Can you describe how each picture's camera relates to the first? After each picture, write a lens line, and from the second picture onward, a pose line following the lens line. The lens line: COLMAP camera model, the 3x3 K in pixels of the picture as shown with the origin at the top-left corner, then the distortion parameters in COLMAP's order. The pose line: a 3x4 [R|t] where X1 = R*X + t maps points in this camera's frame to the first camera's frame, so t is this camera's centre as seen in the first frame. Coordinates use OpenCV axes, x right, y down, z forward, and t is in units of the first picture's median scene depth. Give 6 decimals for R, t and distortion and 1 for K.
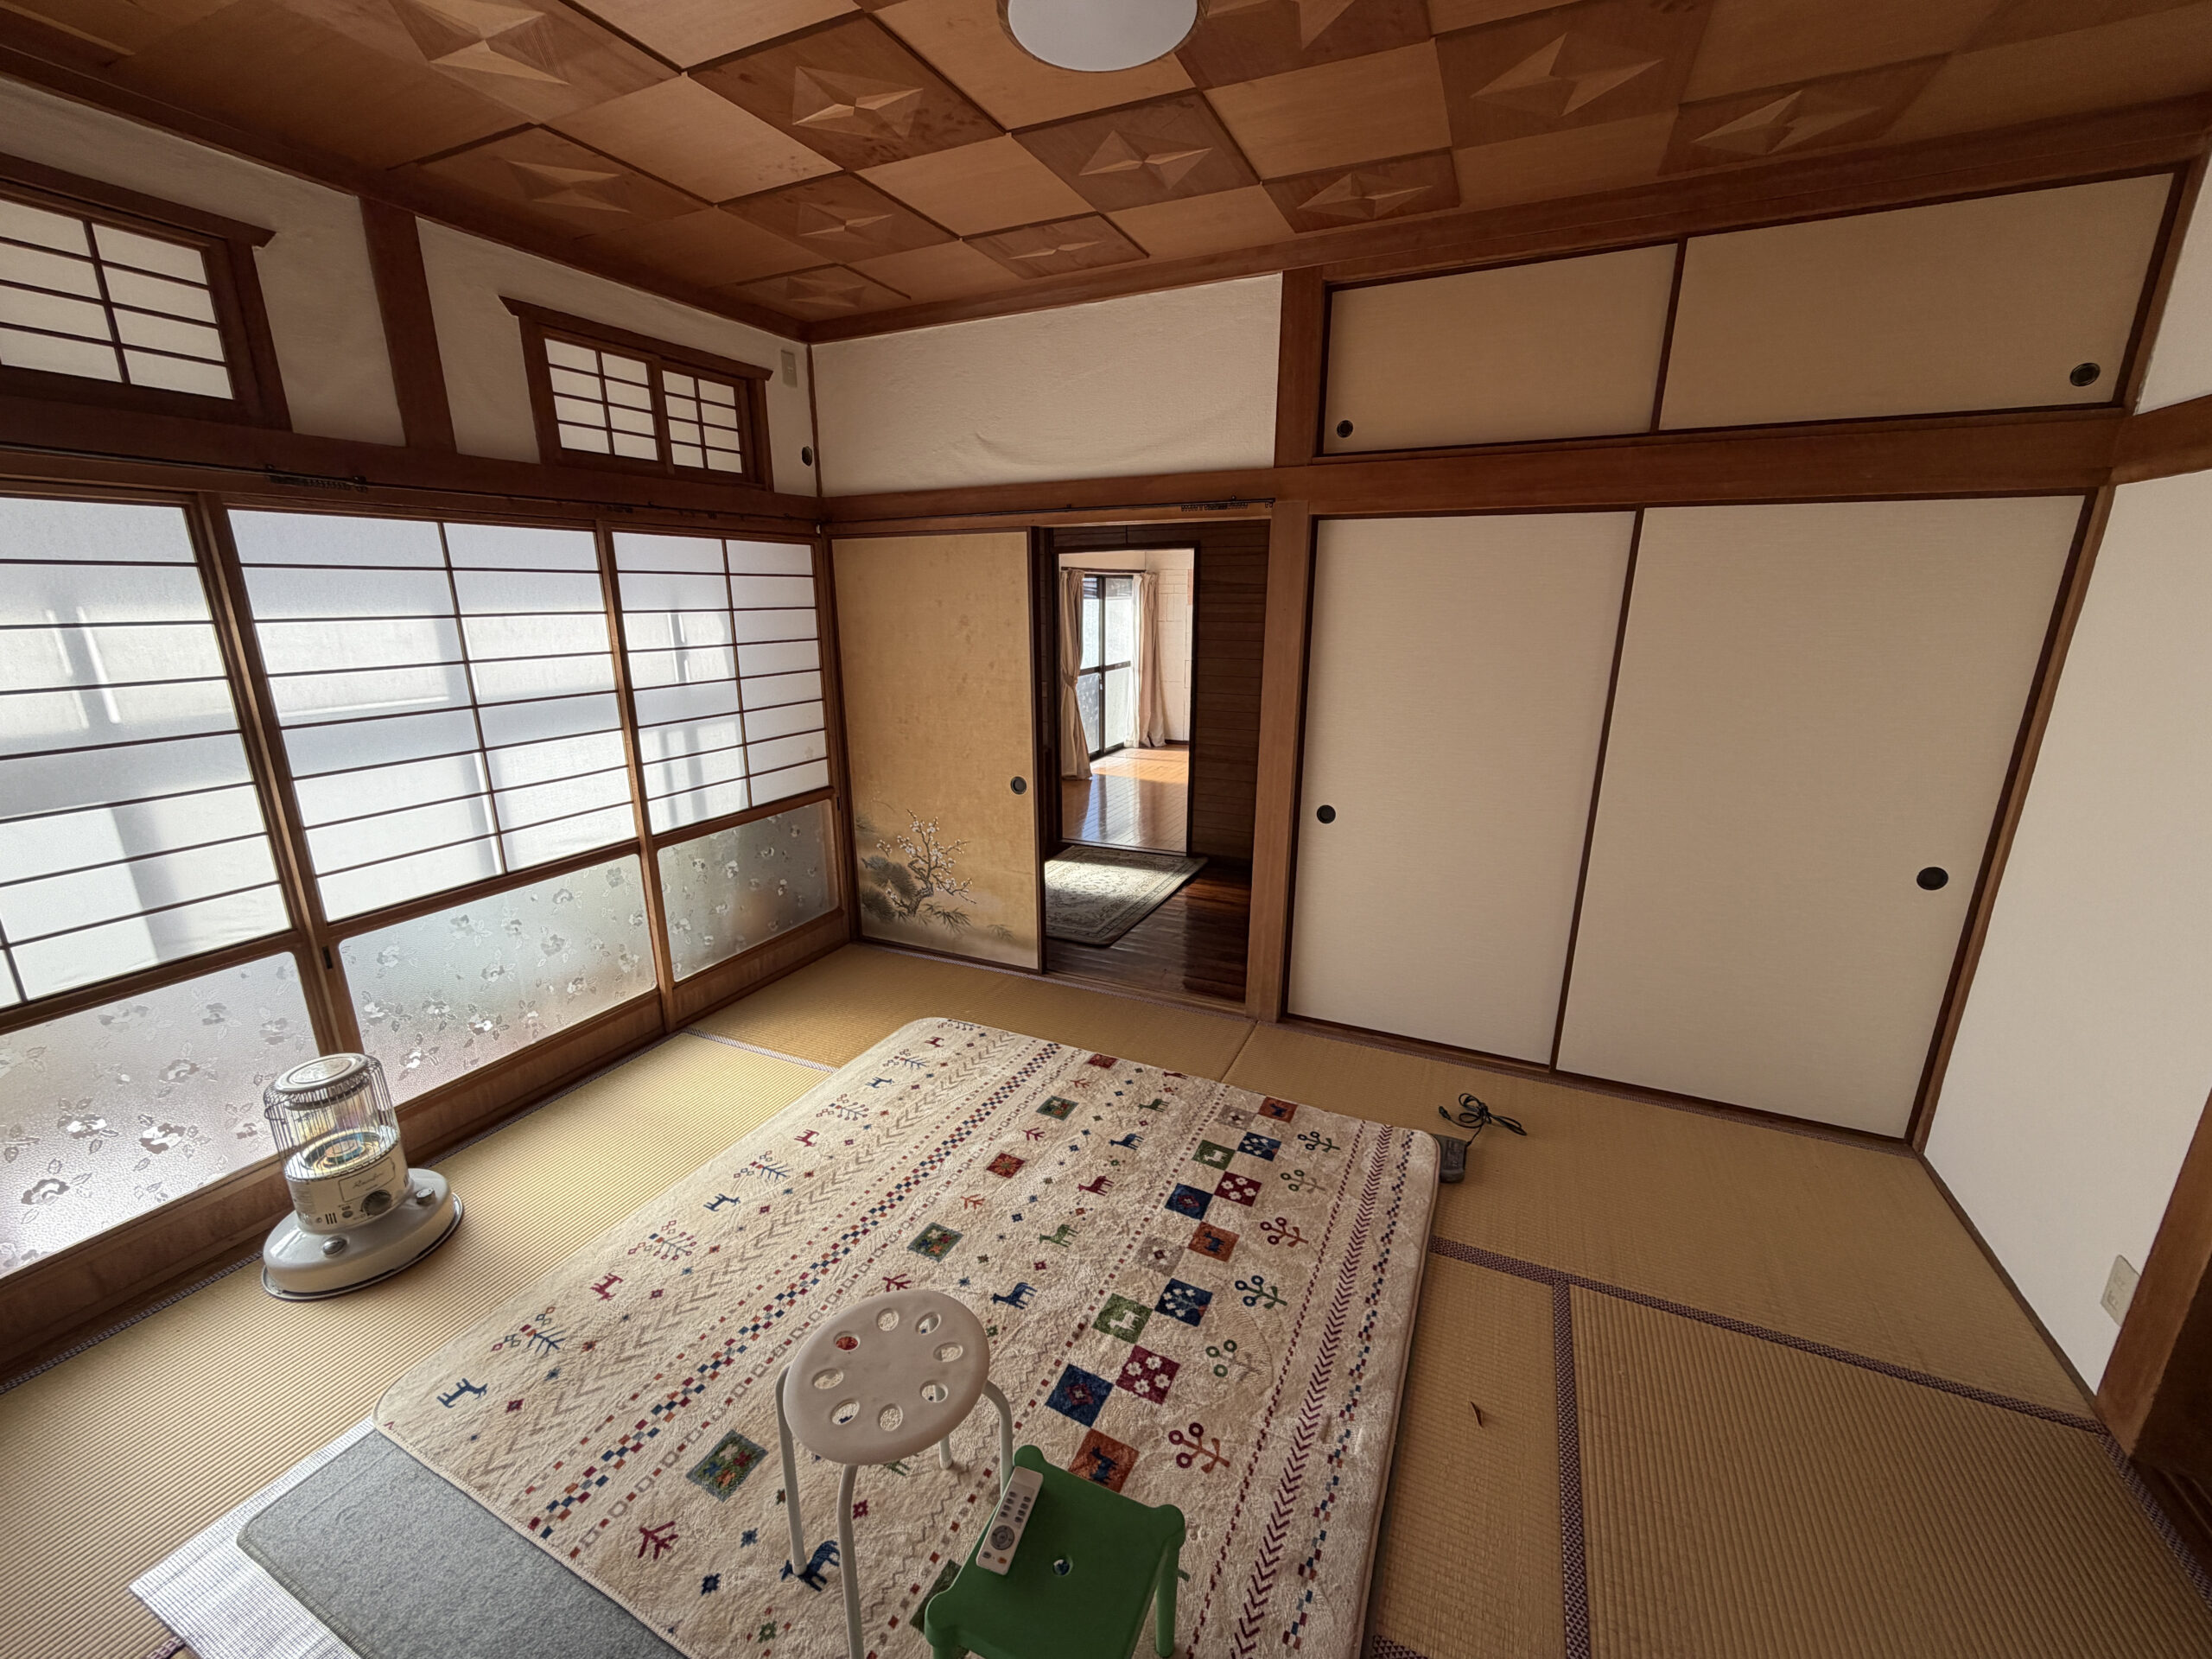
lens RADIAL K [[882.1, 0, 1102.4], [0, 882.1, 834.4], [0, 0, 1]] dist [-0.002037, -0.000254]
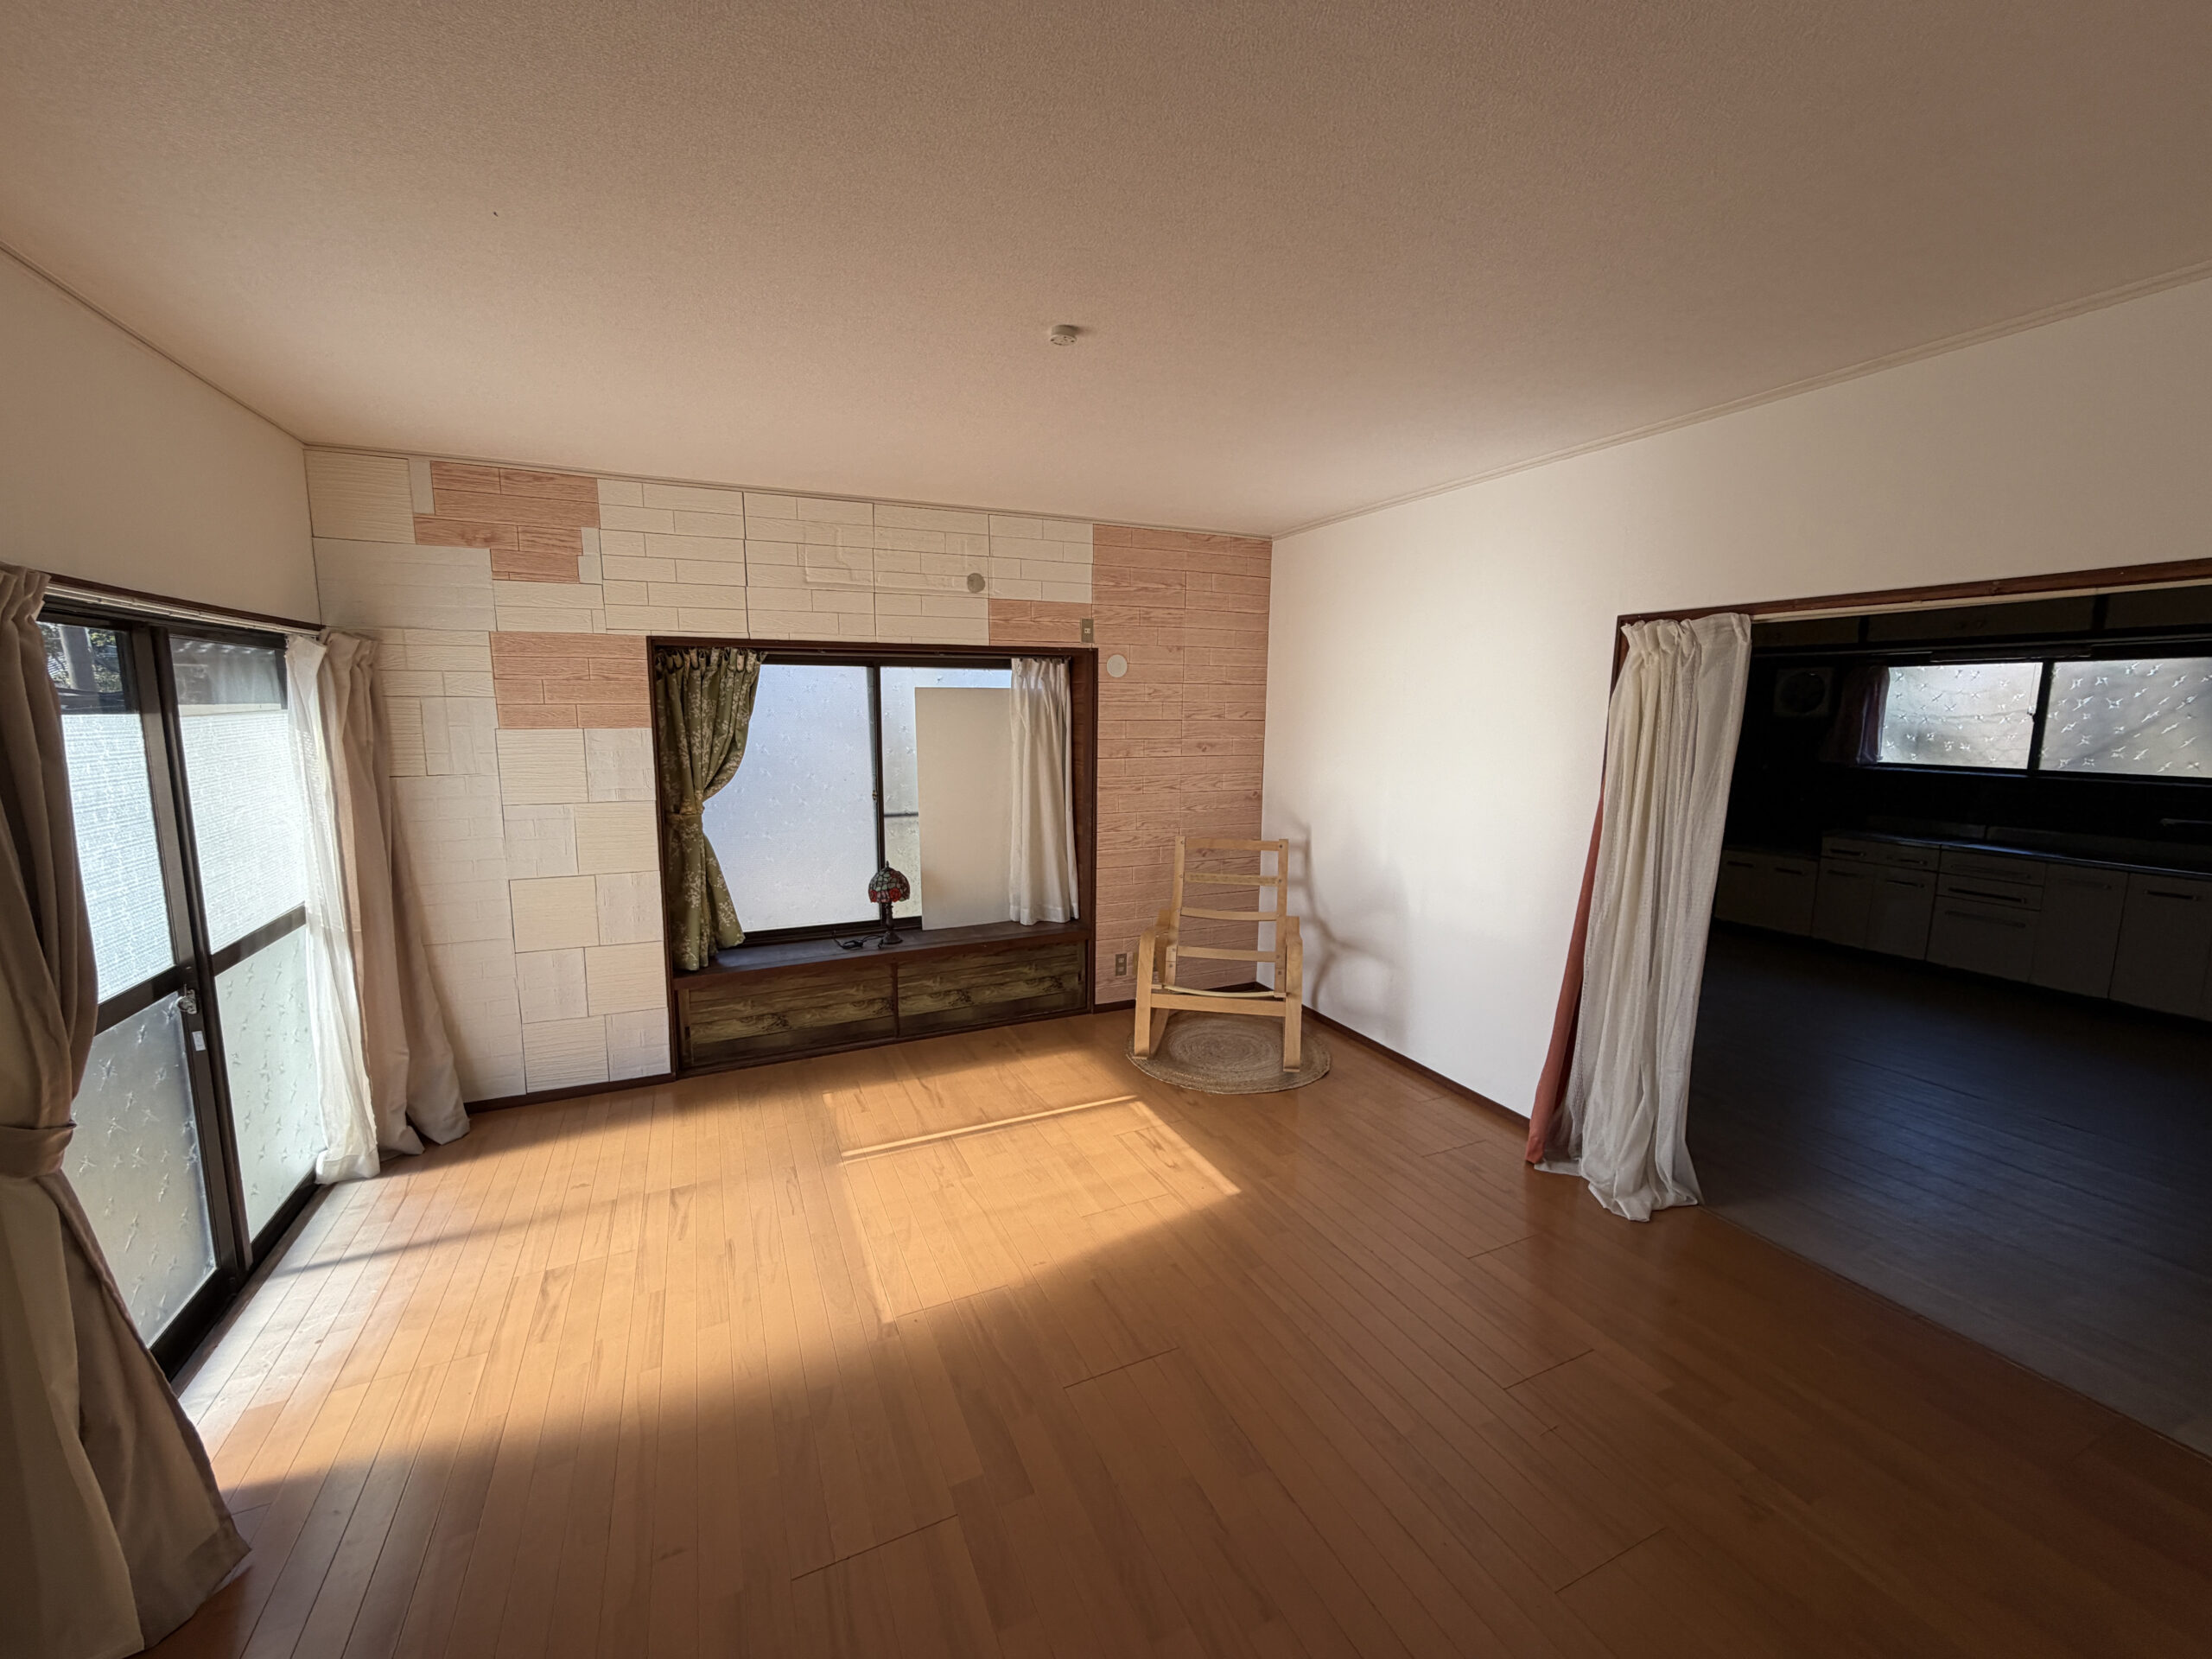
lens RADIAL K [[882.1, 0, 1105.8], [0, 882.1, 827.4], [0, 0, 1]] dist [-0.002037, -0.000254]
pose [[0.638931, -0.102098, 0.762459, -0.021908], [0.187673, 0.981893, -0.025786, -0.169354], [-0.746020, 0.159569, 0.646523, 0.607860]]
